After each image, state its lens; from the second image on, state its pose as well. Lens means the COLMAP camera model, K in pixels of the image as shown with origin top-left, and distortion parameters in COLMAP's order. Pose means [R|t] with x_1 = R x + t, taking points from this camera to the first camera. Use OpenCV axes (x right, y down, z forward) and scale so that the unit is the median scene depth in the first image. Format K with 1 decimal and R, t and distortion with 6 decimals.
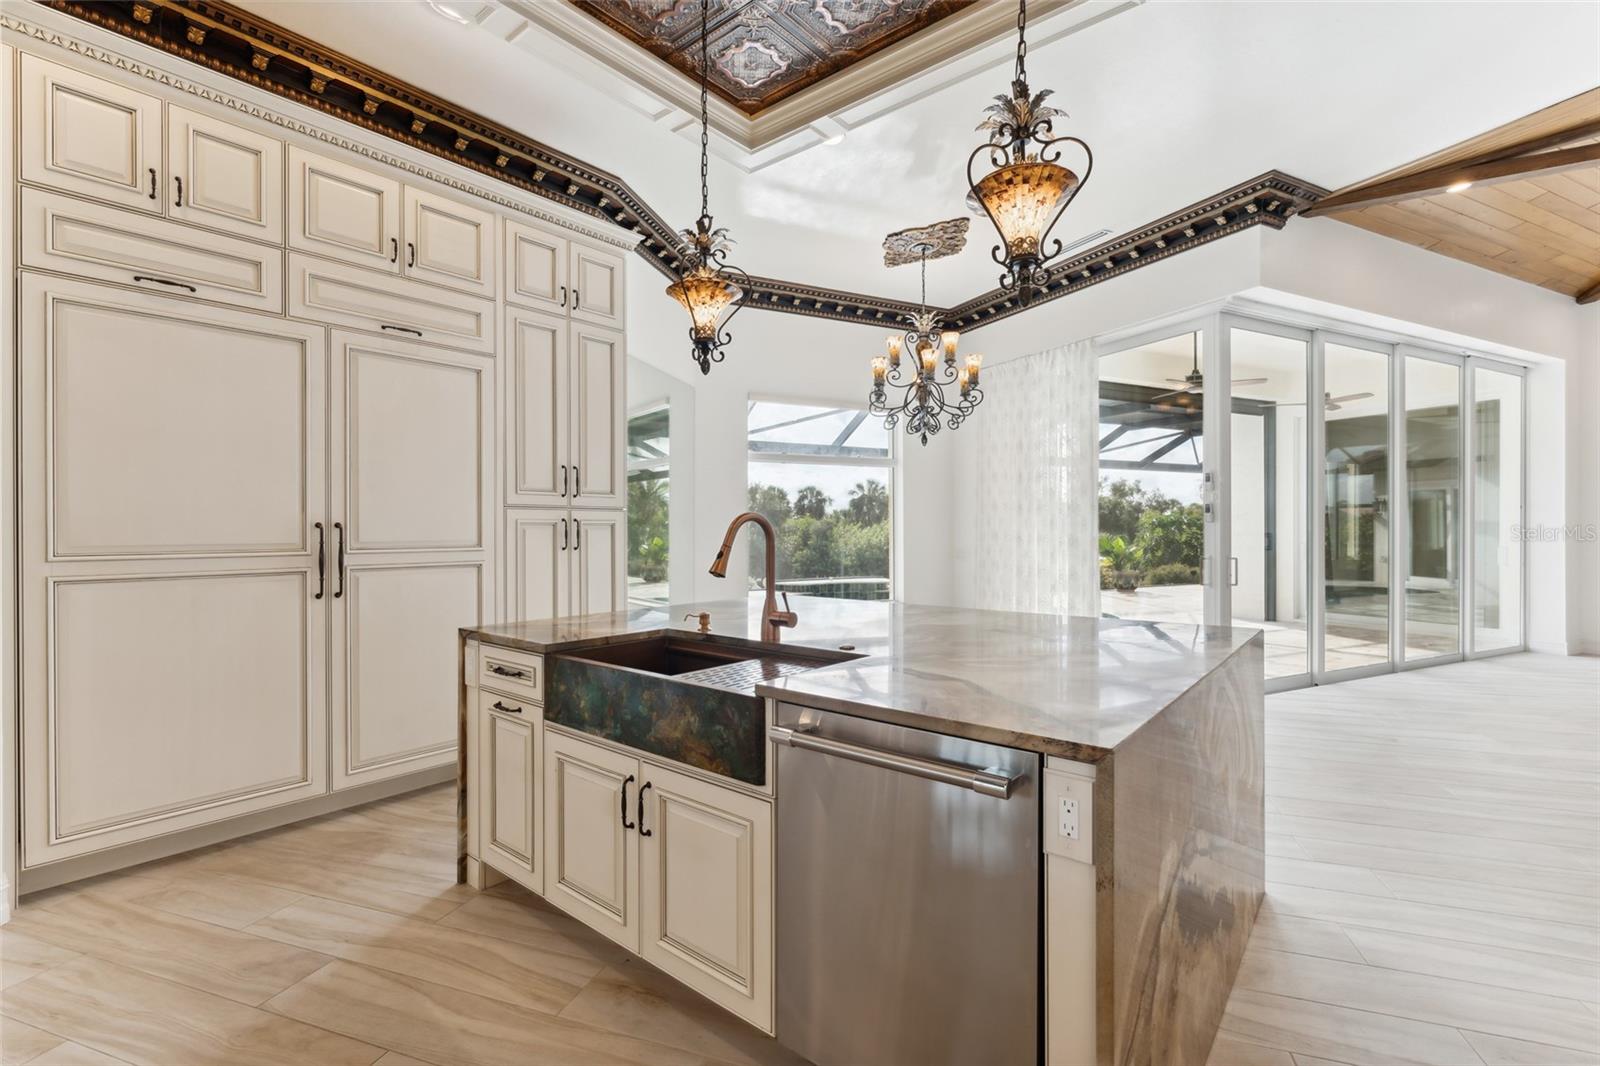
lens RADIAL K [[722.4, 0, 793.0], [0, 722.4, 534.4], [0, 0, 1]] dist [-0.006003, 0.002046]
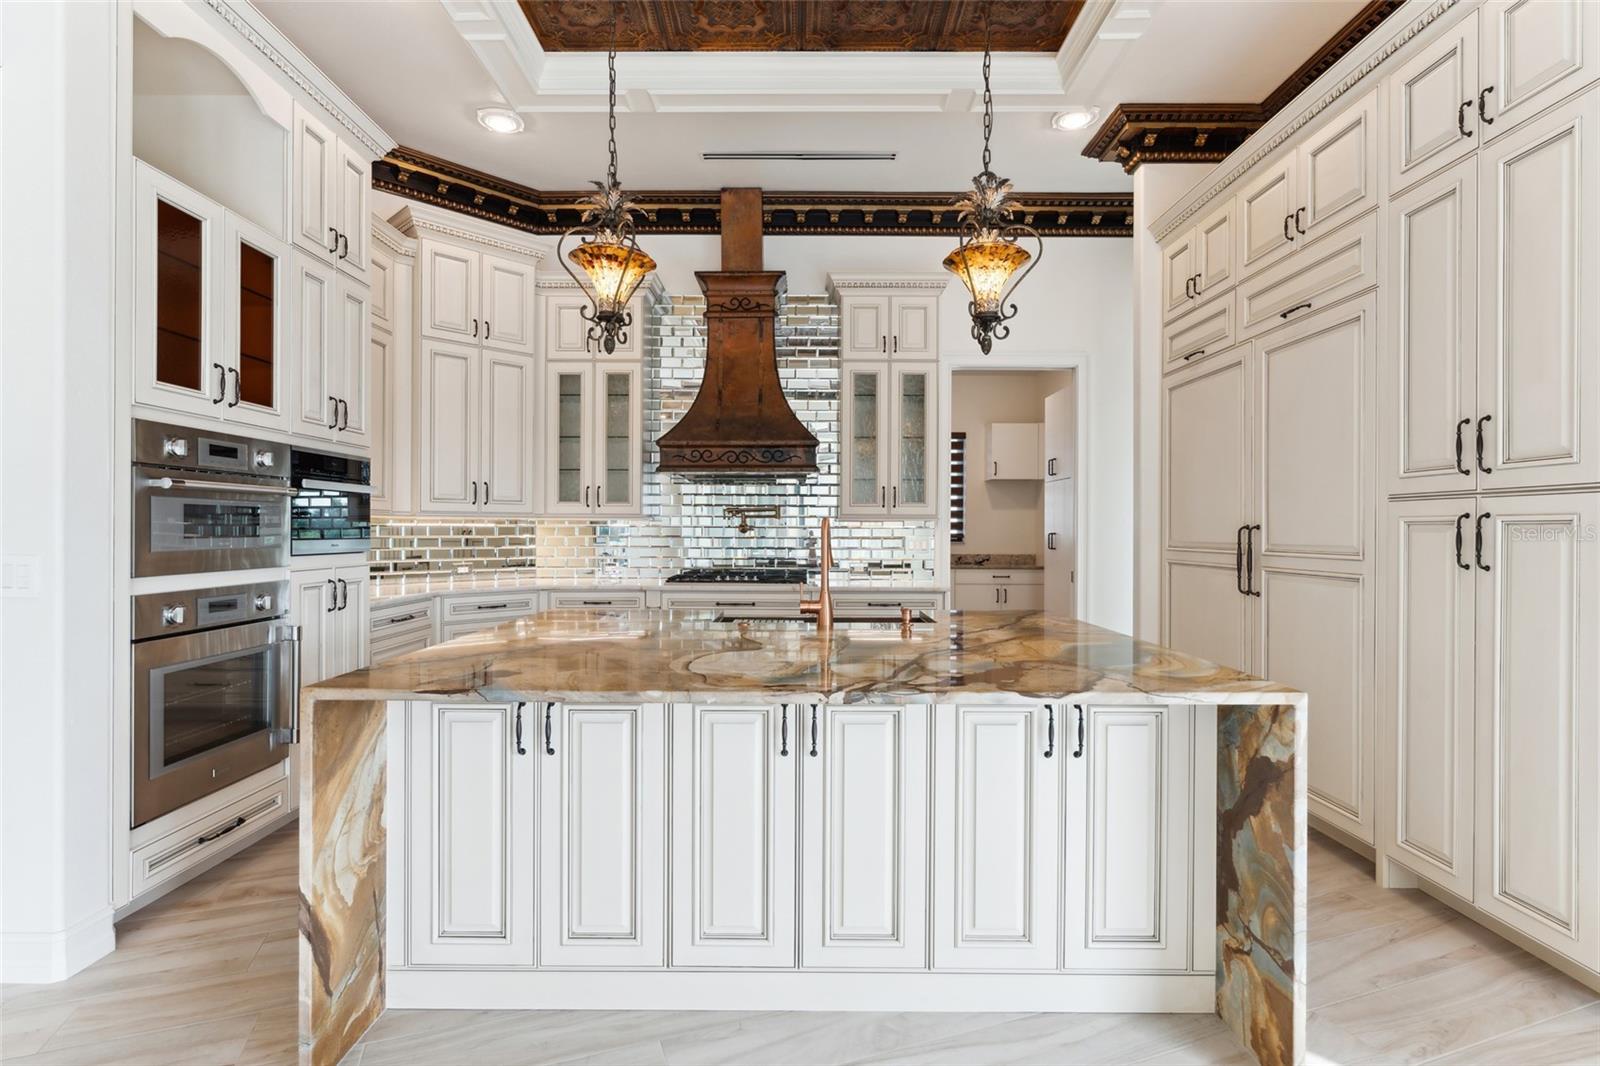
lens RADIAL K [[787.3, 0, 796.1], [0, 787.3, 533.9], [0, 0, 1]] dist [-0.002084, -0.000541]
pose [[-0.778411, 0.002858, -0.627749, 0.122986], [-0.002498, 0.999968, 0.007650, -0.002157], [0.627751, 0.007523, -0.778378, 0.297268]]
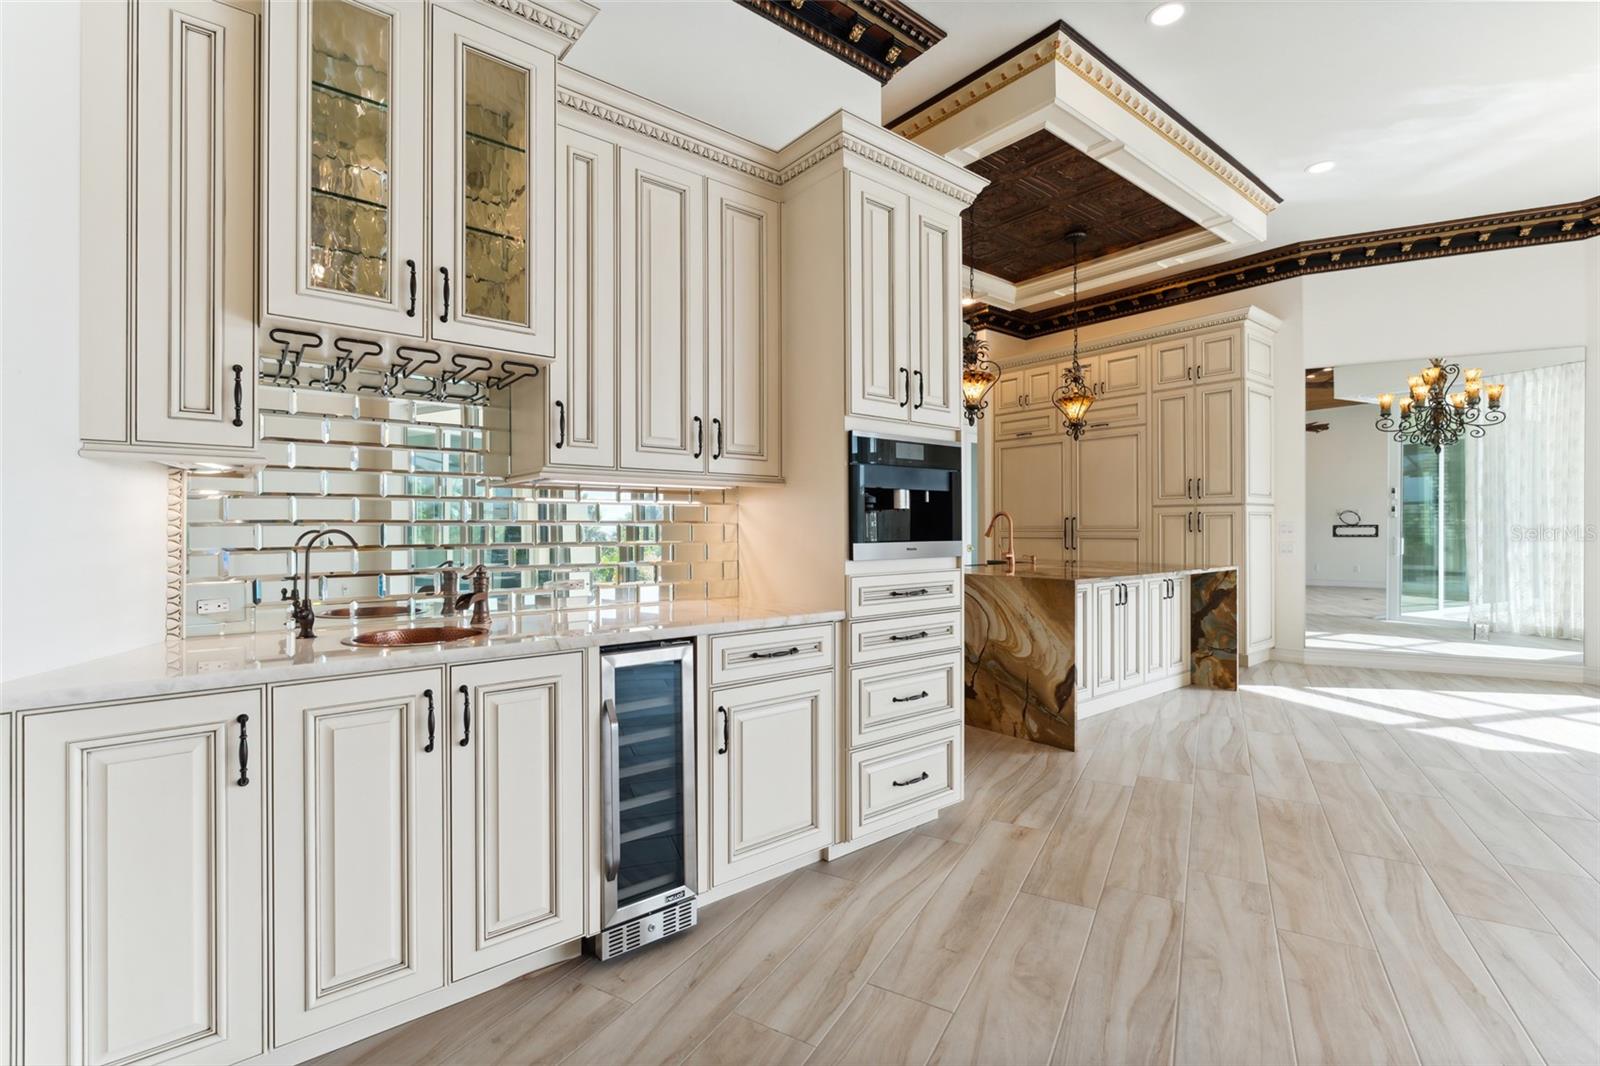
lens RADIAL K [[722.4, 0, 790.7], [0, 722.4, 528.4], [0, 0, 1]] dist [-0.006003, 0.002046]
pose [[-0.201182, 0.002747, -0.979550, 0.371540], [-0.002621, 0.999991, 0.003343, 0.003054], [0.979550, 0.003240, -0.201173, 0.116480]]
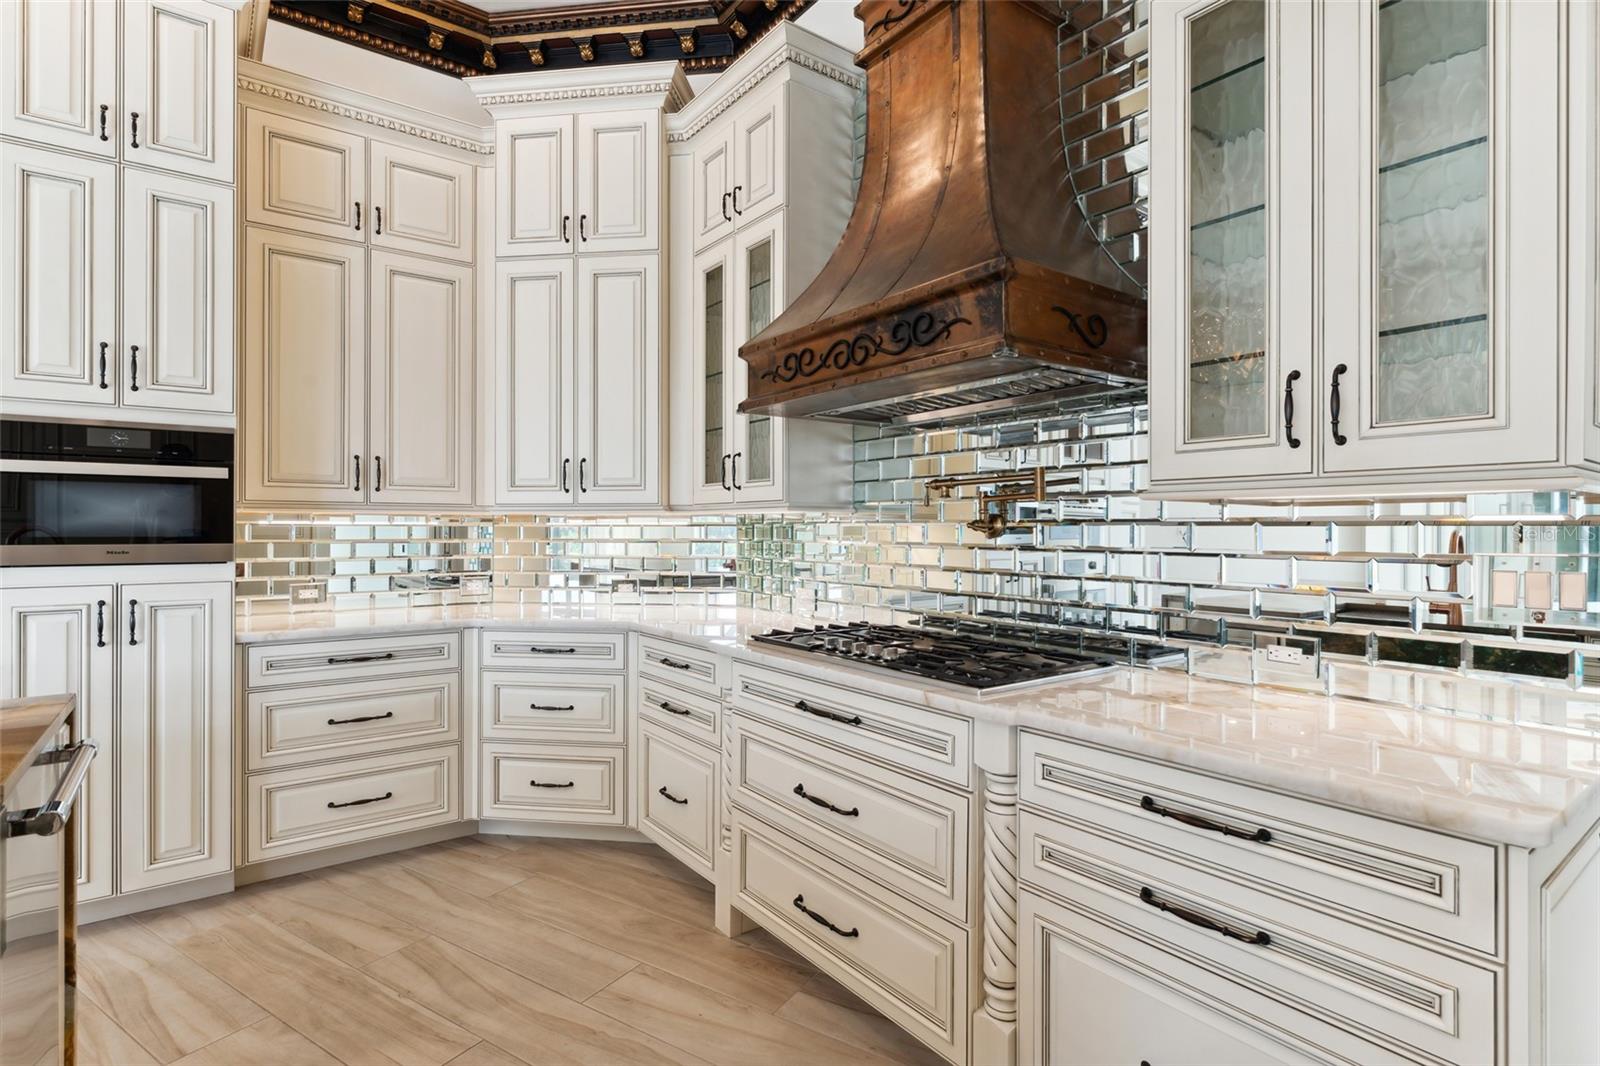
lens RADIAL K [[787.3, 0, 796.8], [0, 787.3, 535.8], [0, 0, 1]] dist [-0.002084, -0.000541]
pose [[-0.973135, -0.000580, 0.230234, -0.091181], [0.001633, 0.999954, 0.009423, -0.001594], [-0.230229, 0.009546, -0.973090, 0.156297]]
